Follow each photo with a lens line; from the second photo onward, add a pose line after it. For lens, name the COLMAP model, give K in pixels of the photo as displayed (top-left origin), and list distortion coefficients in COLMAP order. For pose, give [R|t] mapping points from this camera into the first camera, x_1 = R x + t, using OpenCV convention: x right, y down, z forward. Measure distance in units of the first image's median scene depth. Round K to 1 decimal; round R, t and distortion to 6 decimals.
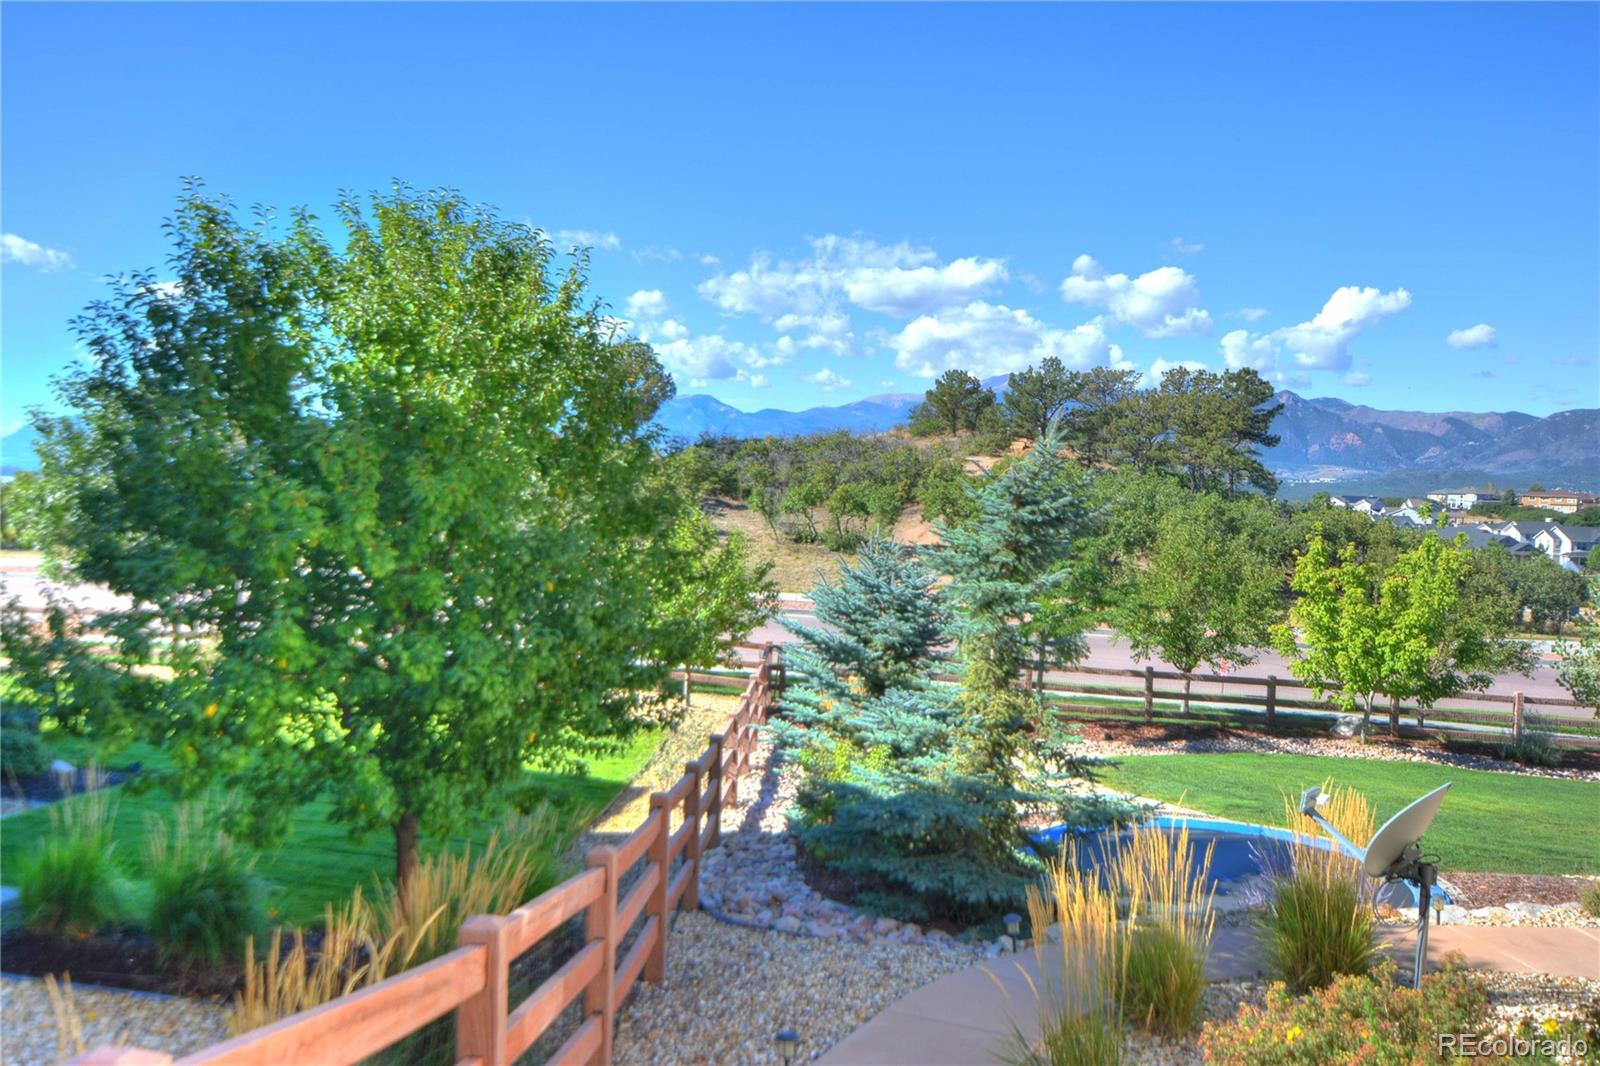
lens RADIAL K [[1392.2, 0, 804.2], [0, 1392.2, 535.3], [0, 0, 1]] dist [0.044669, 0.007815]
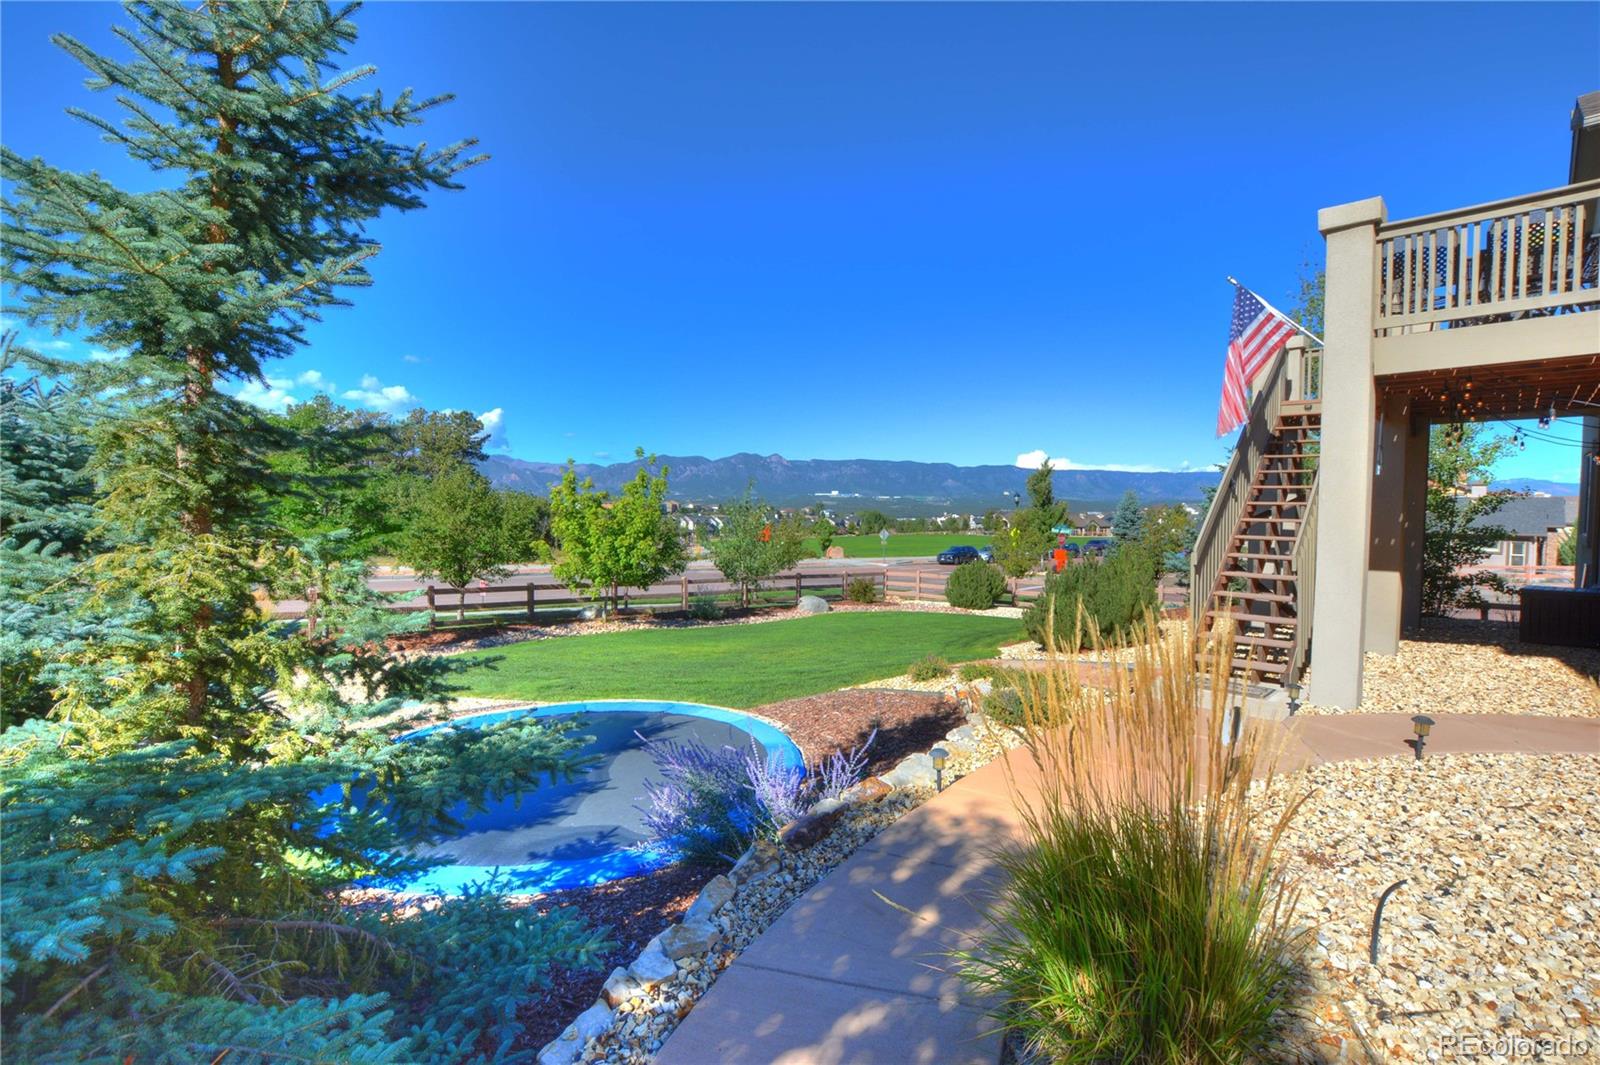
lens RADIAL K [[702.1, 0, 799.6], [0, 702.1, 542.5], [0, 0, 1]] dist [-0.001778, -0.000157]
pose [[0.719339, -0.055061, 0.692474, 0.057298], [0.048290, 0.998406, 0.029223, 0.053911], [-0.692979, 0.012419, 0.720851, 0.336187]]
